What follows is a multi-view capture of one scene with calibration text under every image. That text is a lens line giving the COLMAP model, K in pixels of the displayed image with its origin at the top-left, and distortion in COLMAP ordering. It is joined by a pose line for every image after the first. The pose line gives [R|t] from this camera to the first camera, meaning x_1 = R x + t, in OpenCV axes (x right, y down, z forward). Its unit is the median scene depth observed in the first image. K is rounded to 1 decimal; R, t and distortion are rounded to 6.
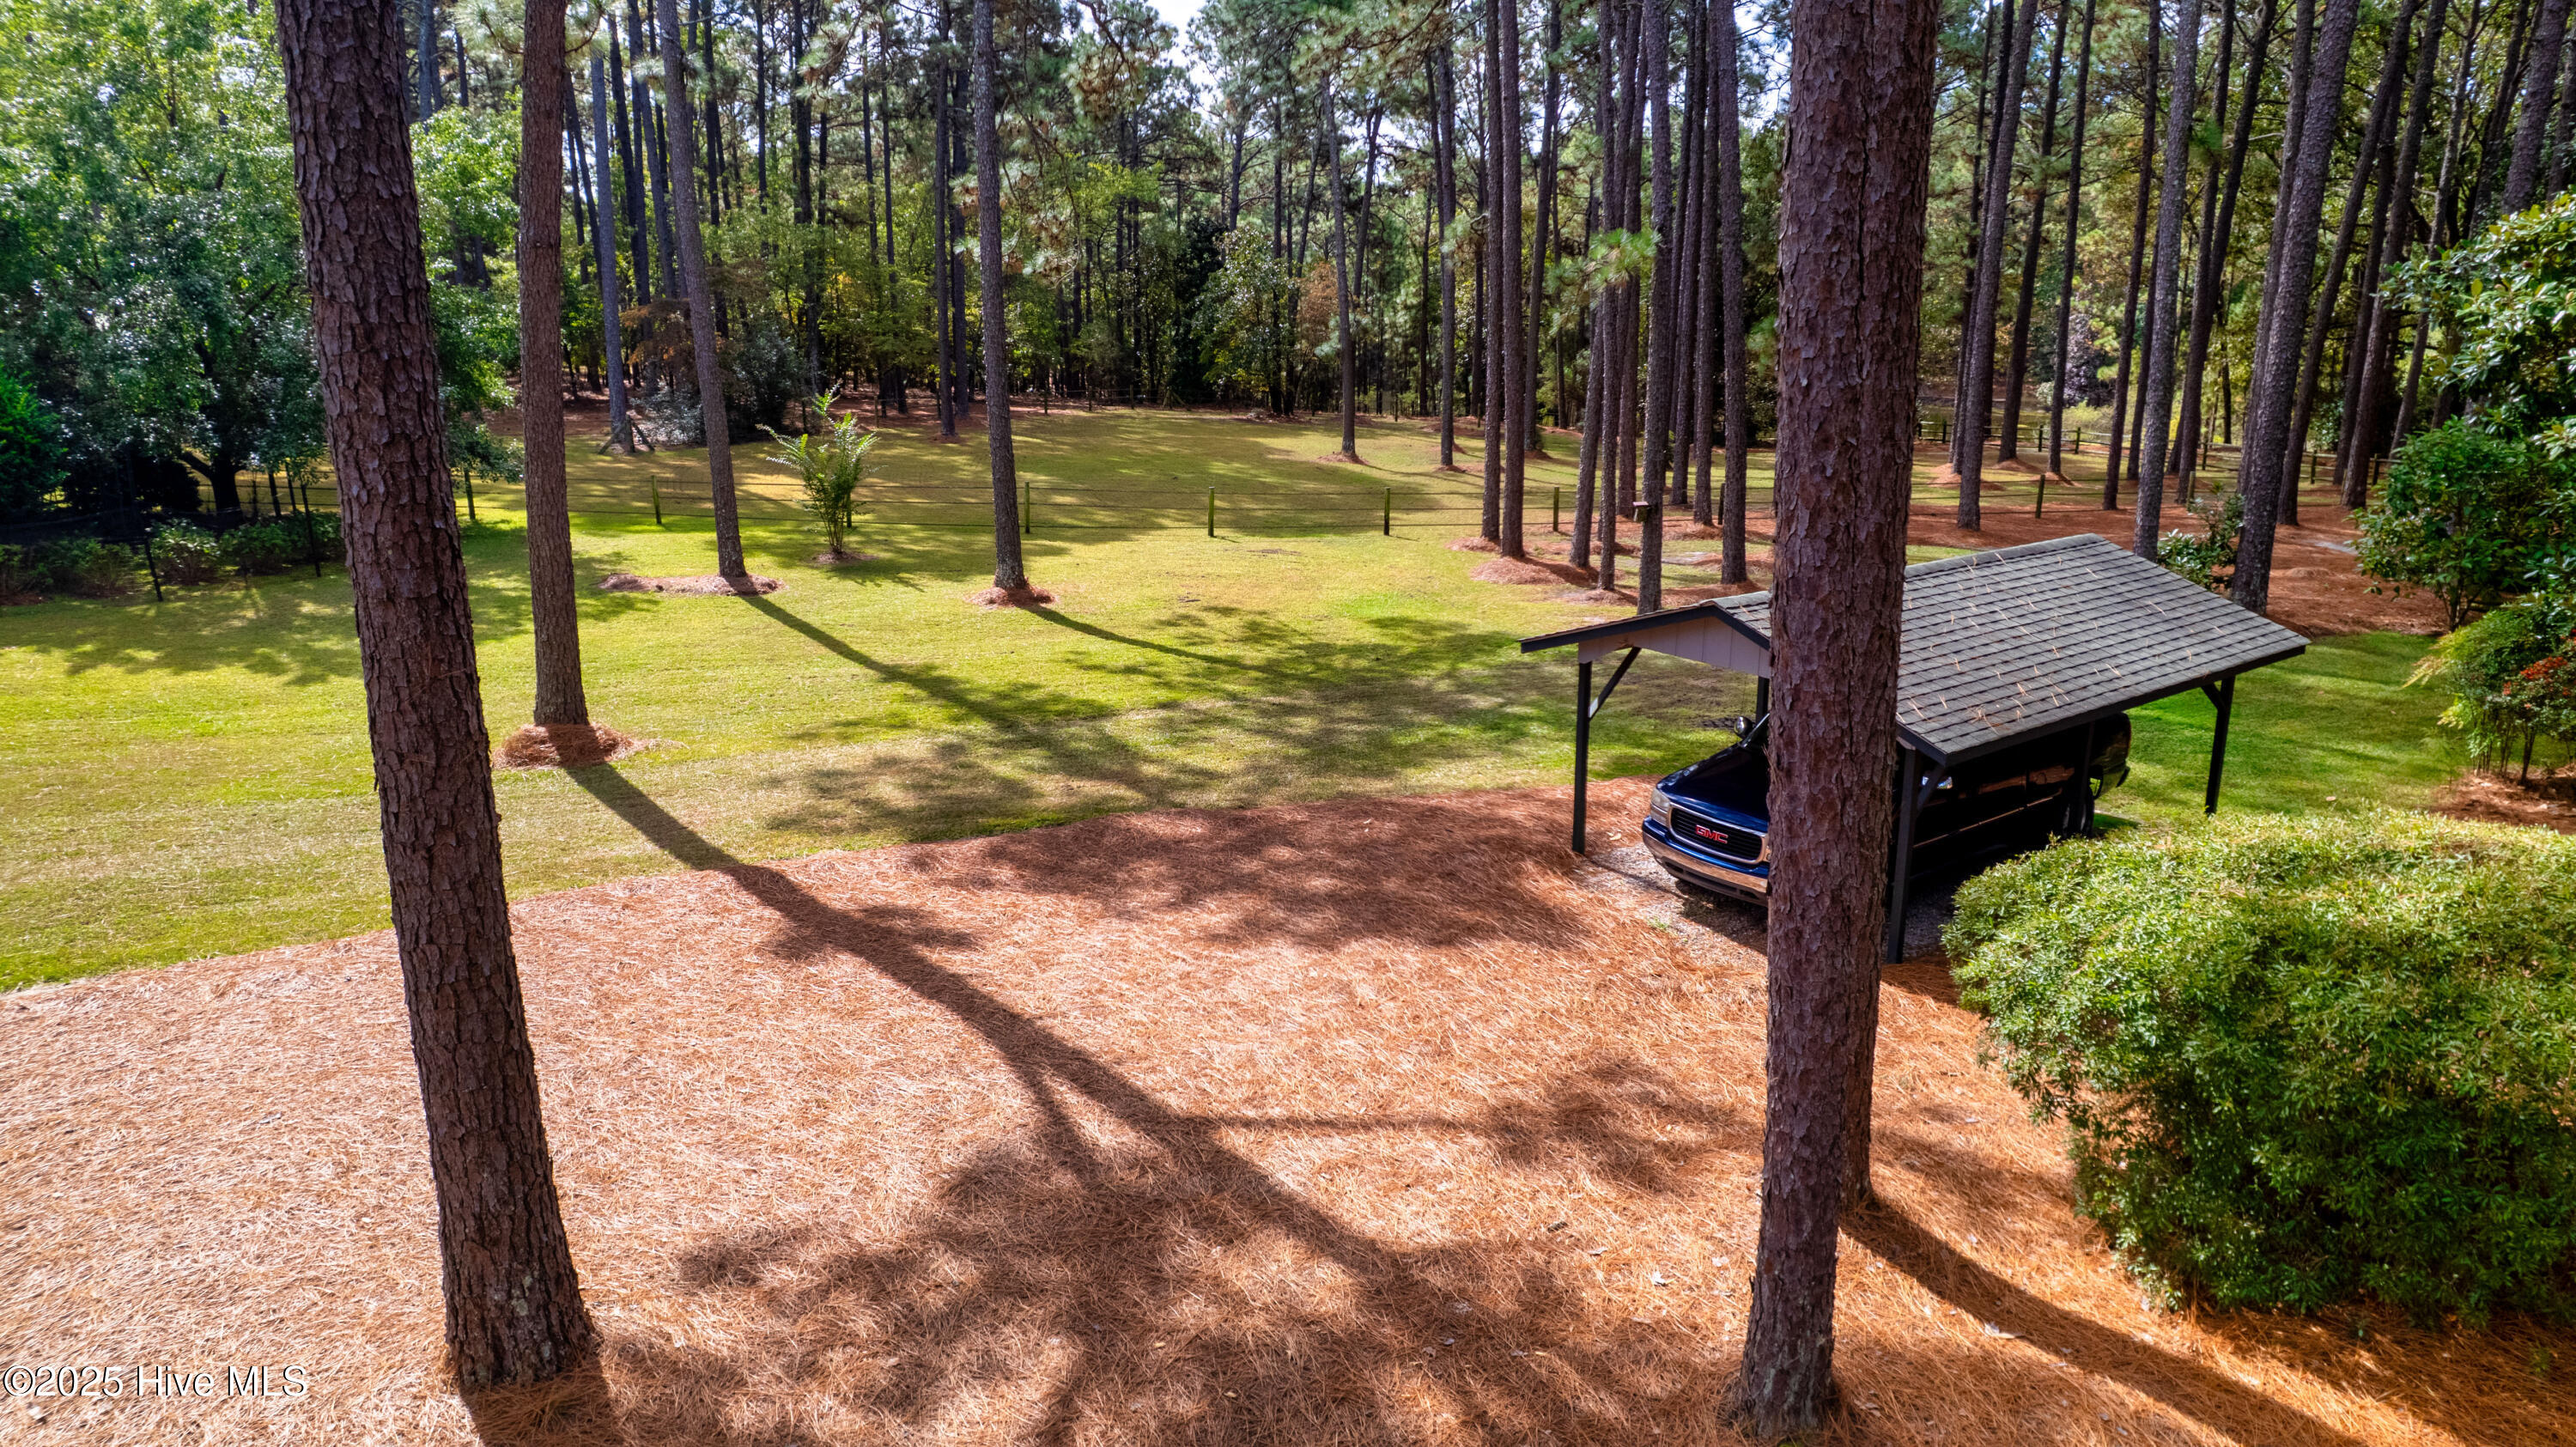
lens RADIAL K [[1654.5, 0, 1297.1], [0, 1654.5, 711.6], [0, 0, 1]] dist [-0.076696, 0.063088]
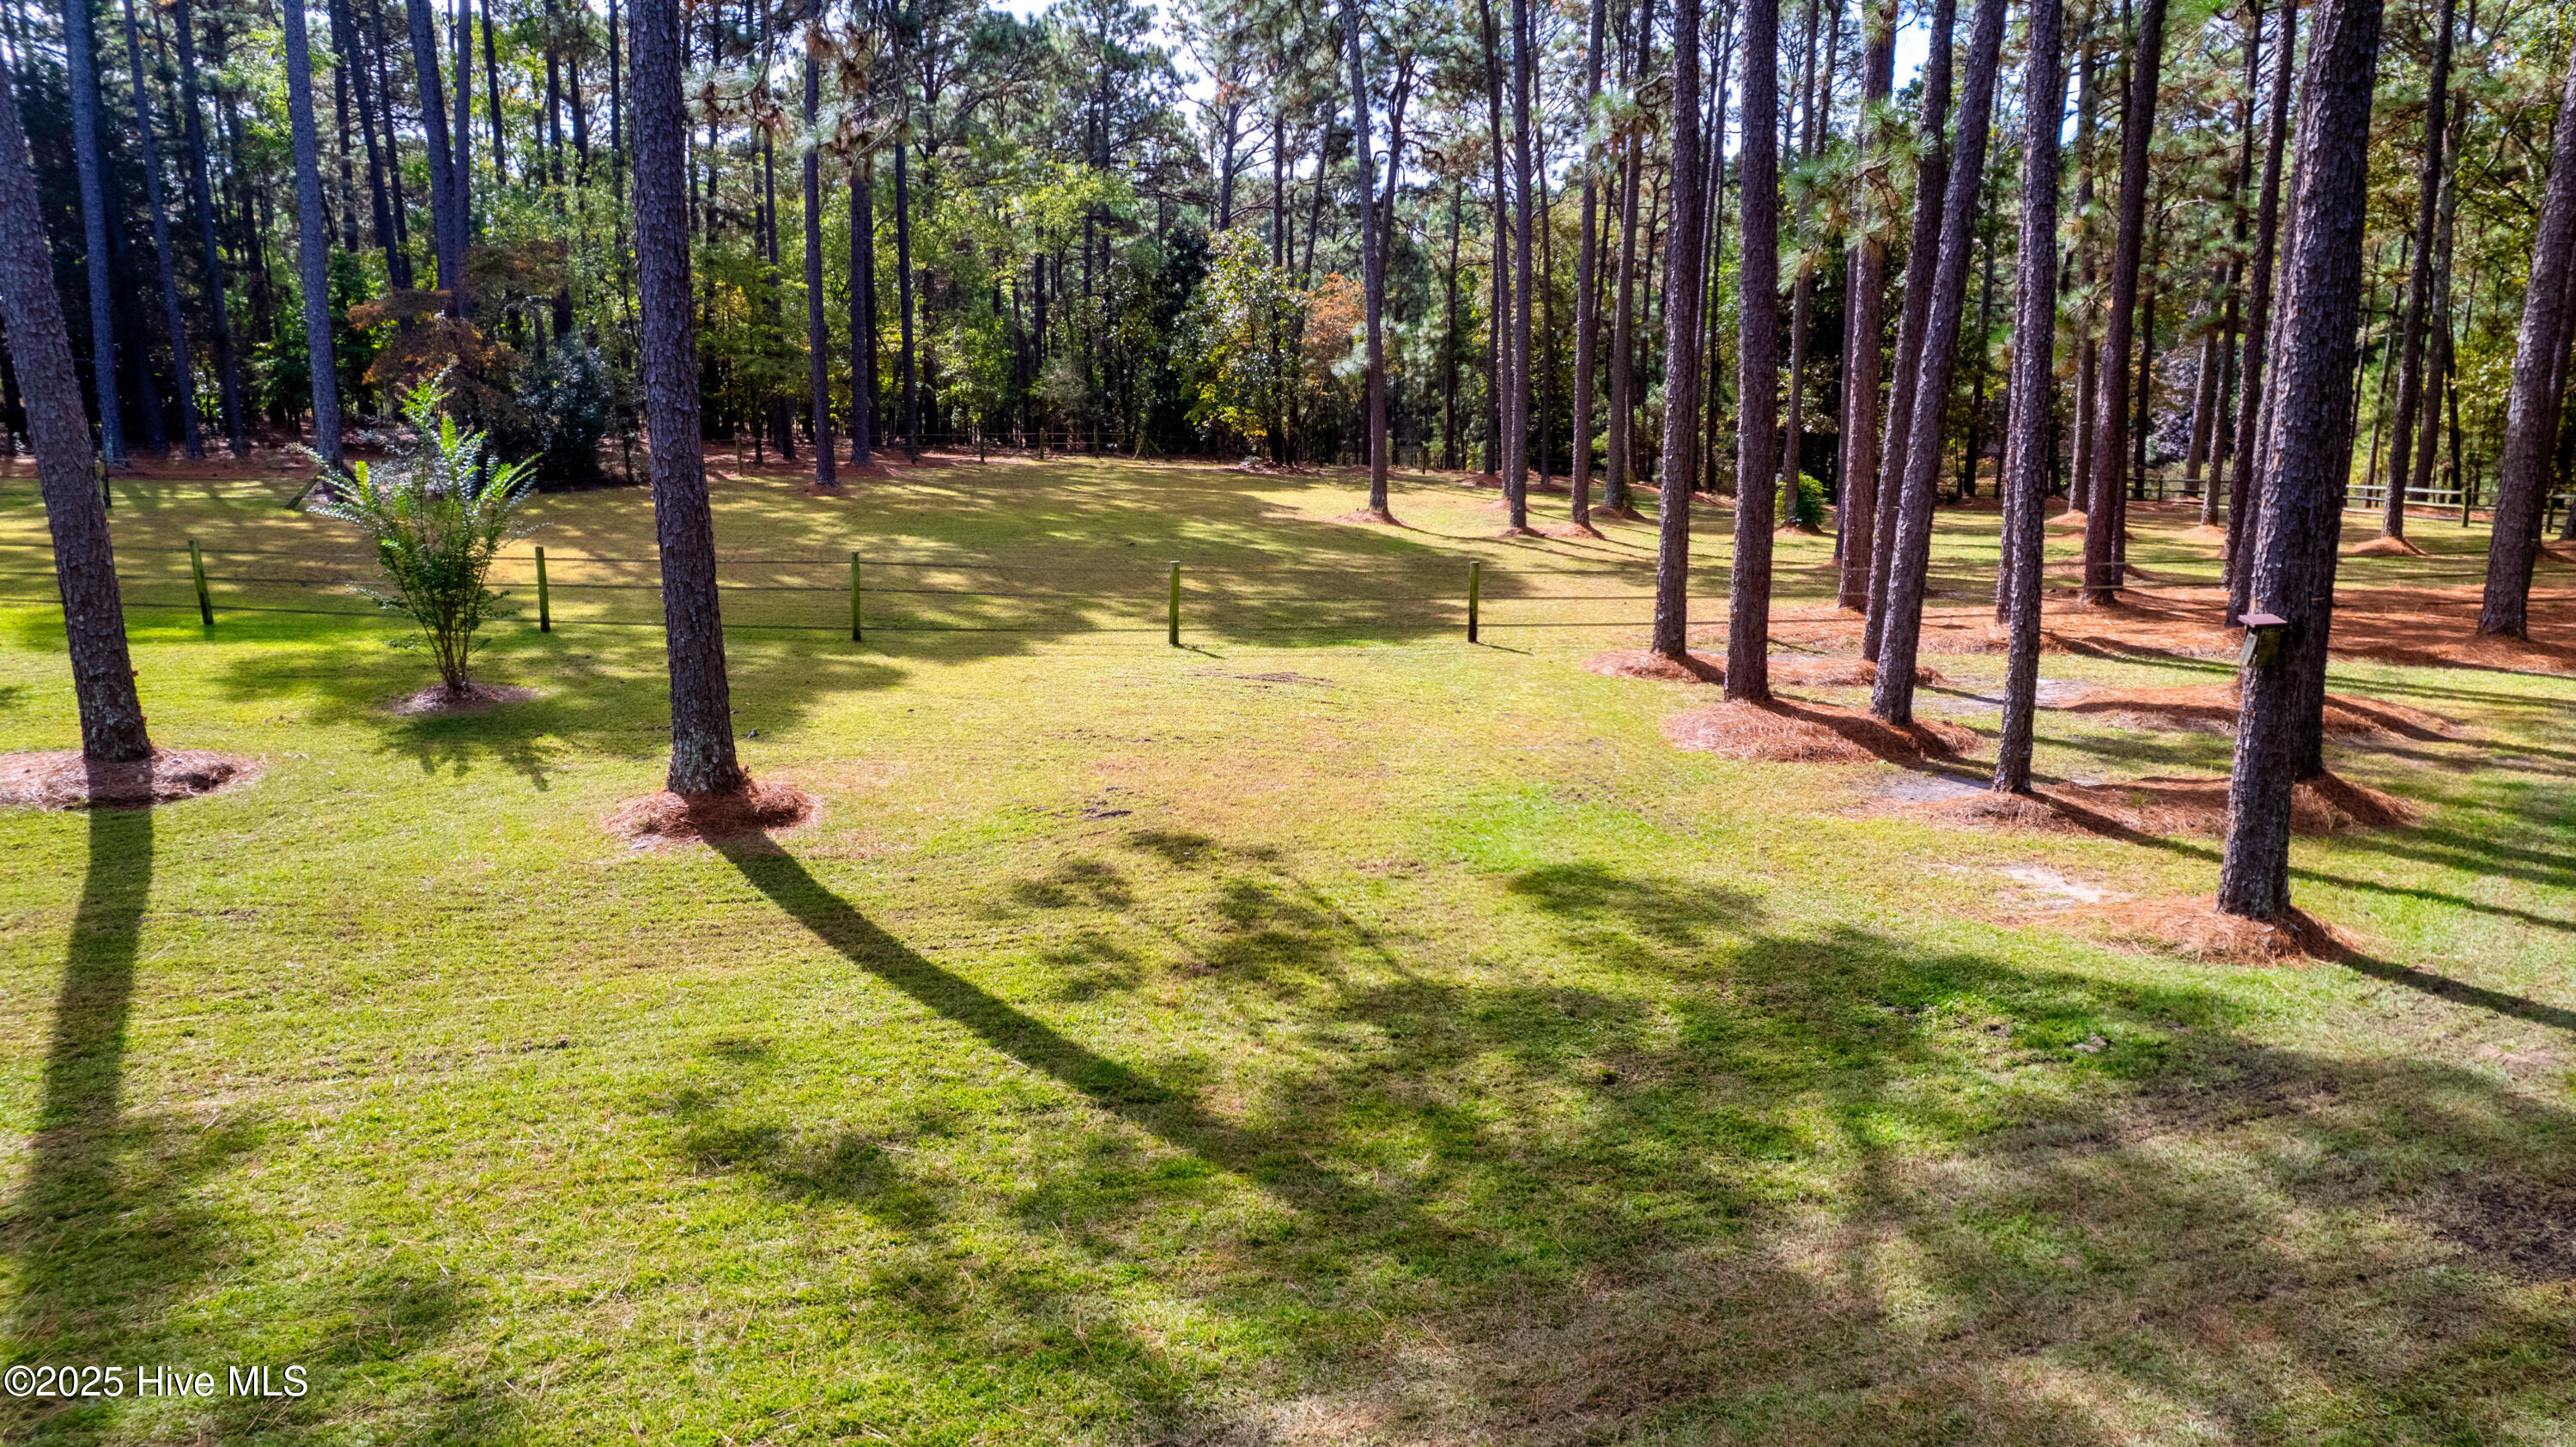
lens RADIAL K [[1654.5, 0, 1297.1], [0, 1654.5, 711.6], [0, 0, 1]] dist [-0.076696, 0.063088]
pose [[0.999993, 0.000460, 0.003664, -0.010039], [-0.000316, 0.999240, -0.038972, -0.057070], [-0.003679, 0.038970, 0.999234, 0.397412]]
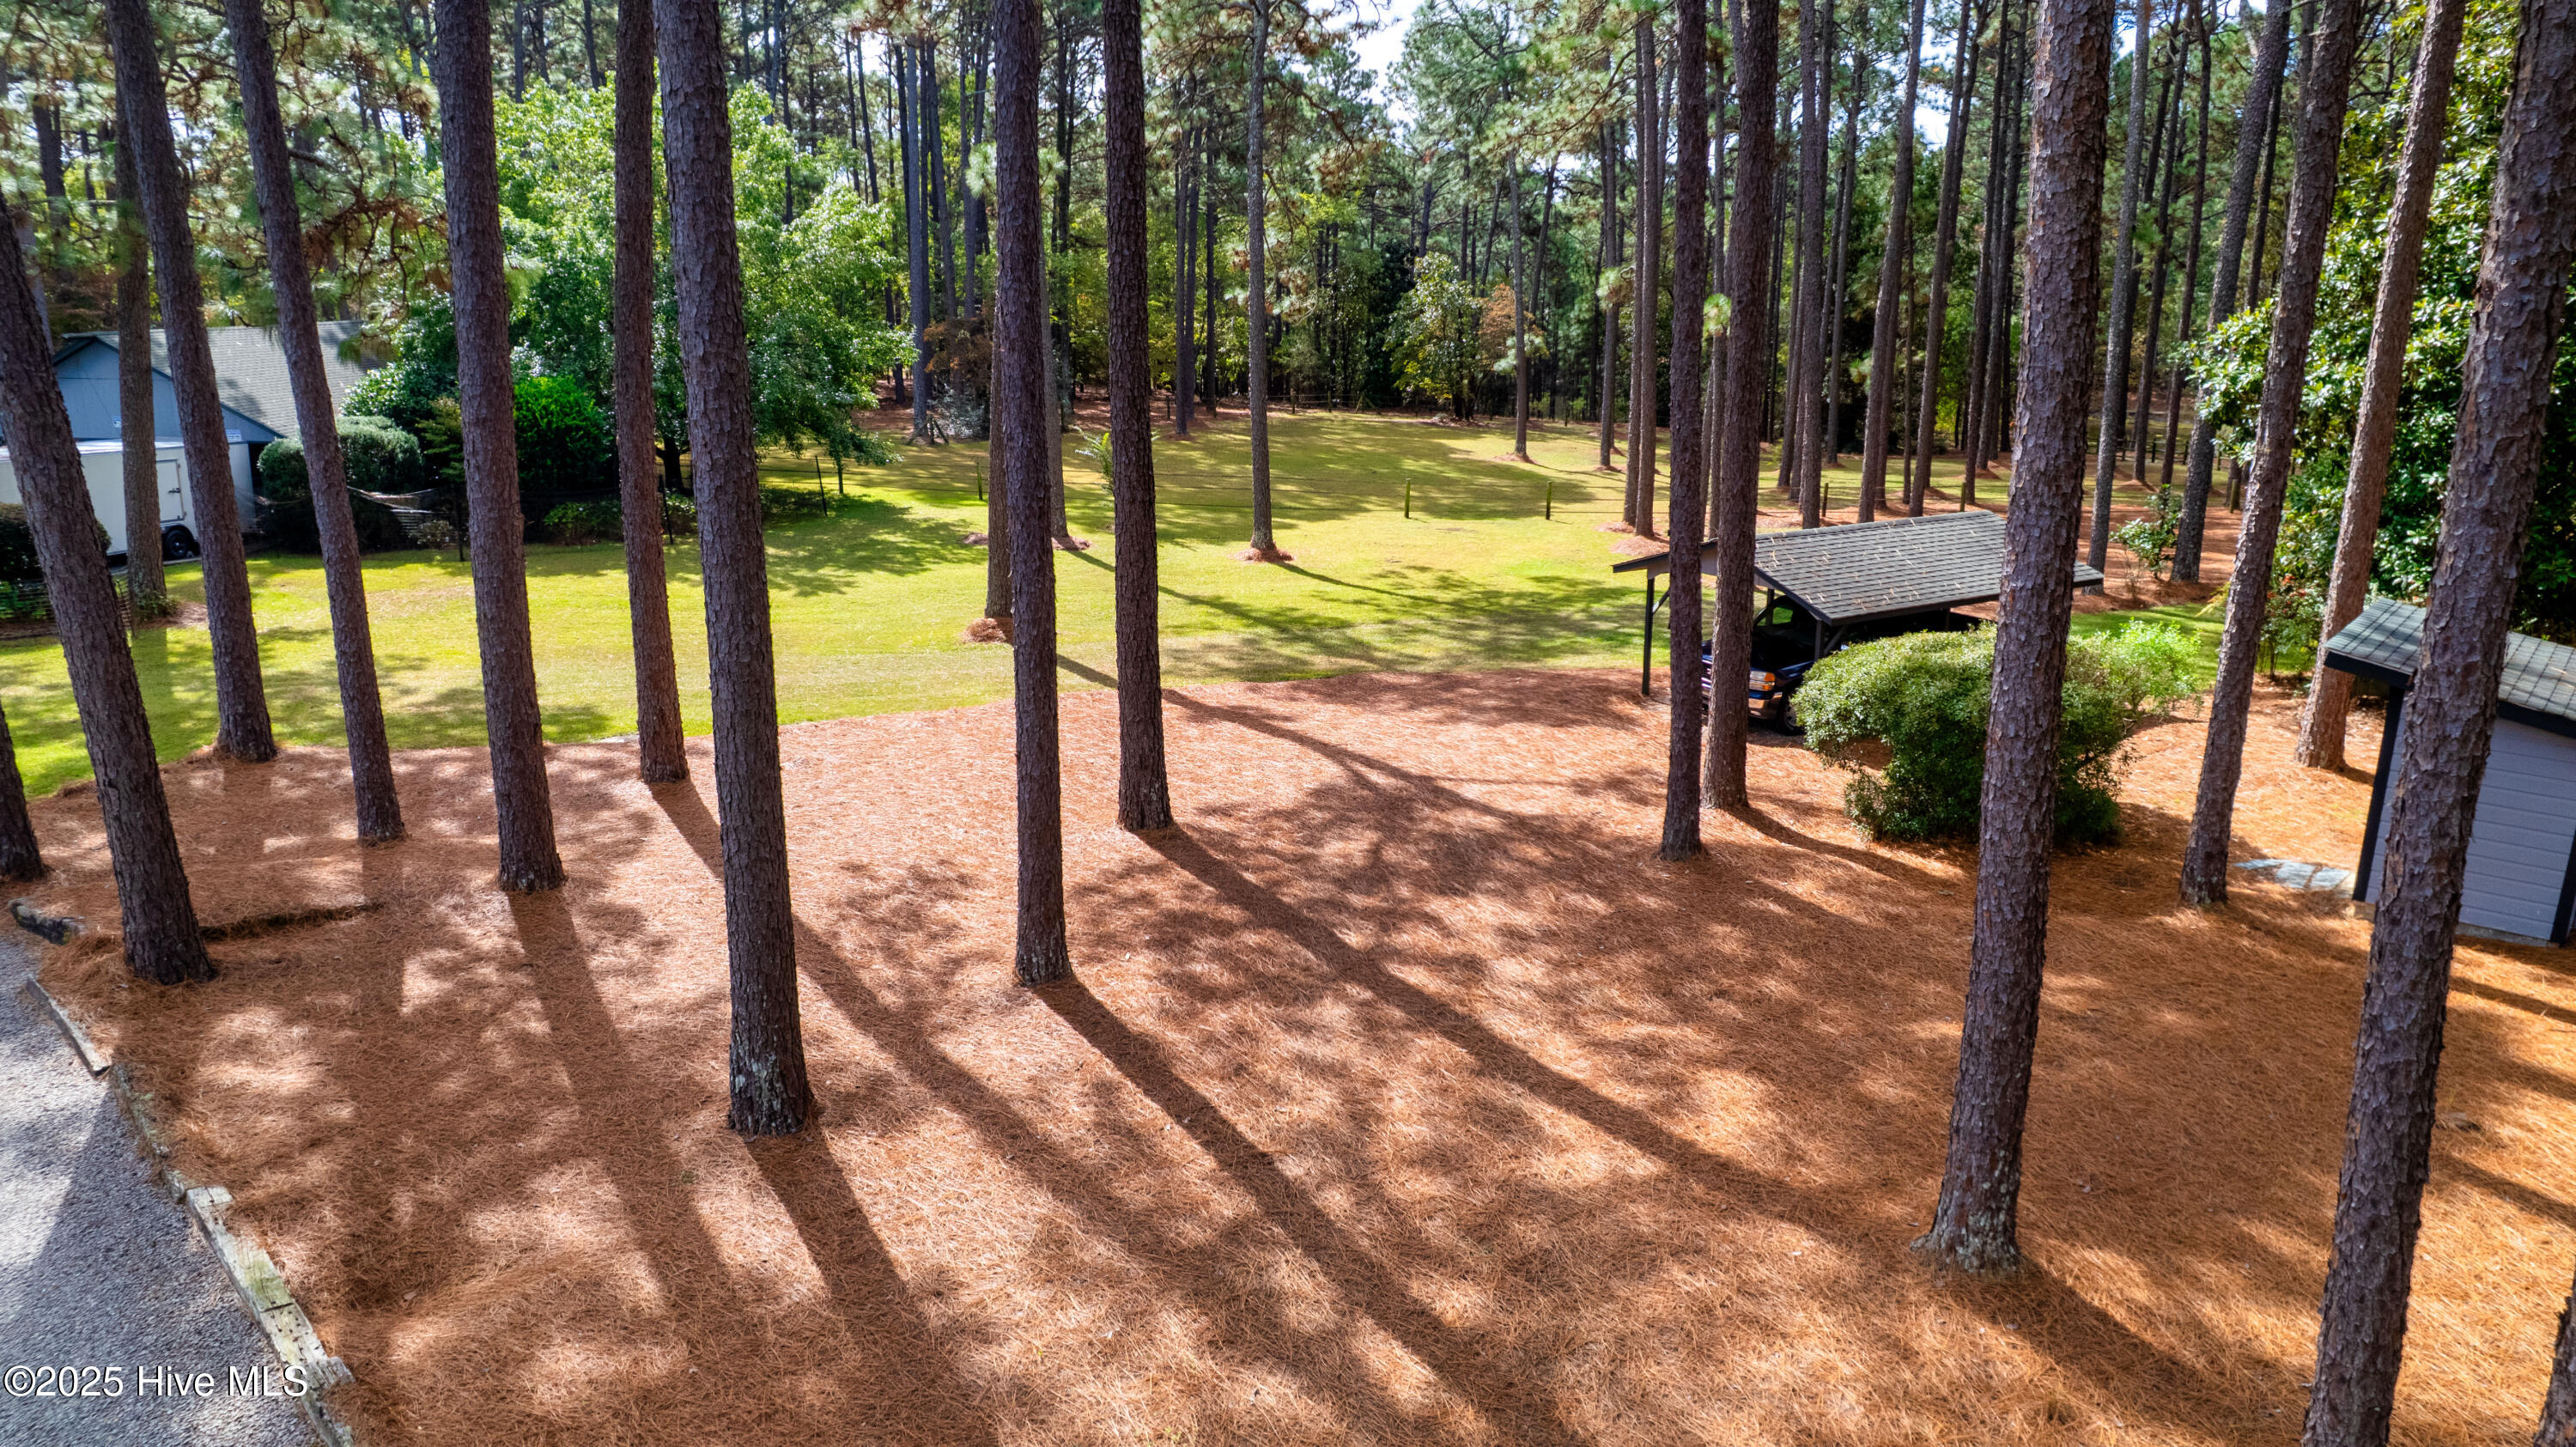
lens RADIAL K [[1654.5, 0, 1297.1], [0, 1654.5, 711.6], [0, 0, 1]] dist [-0.076696, 0.063088]
pose [[0.994390, 0.028613, -0.101837, -0.003160], [-0.028585, 0.999590, 0.001731, 0.039555], [0.101845, 0.001190, 0.994800, -0.247354]]
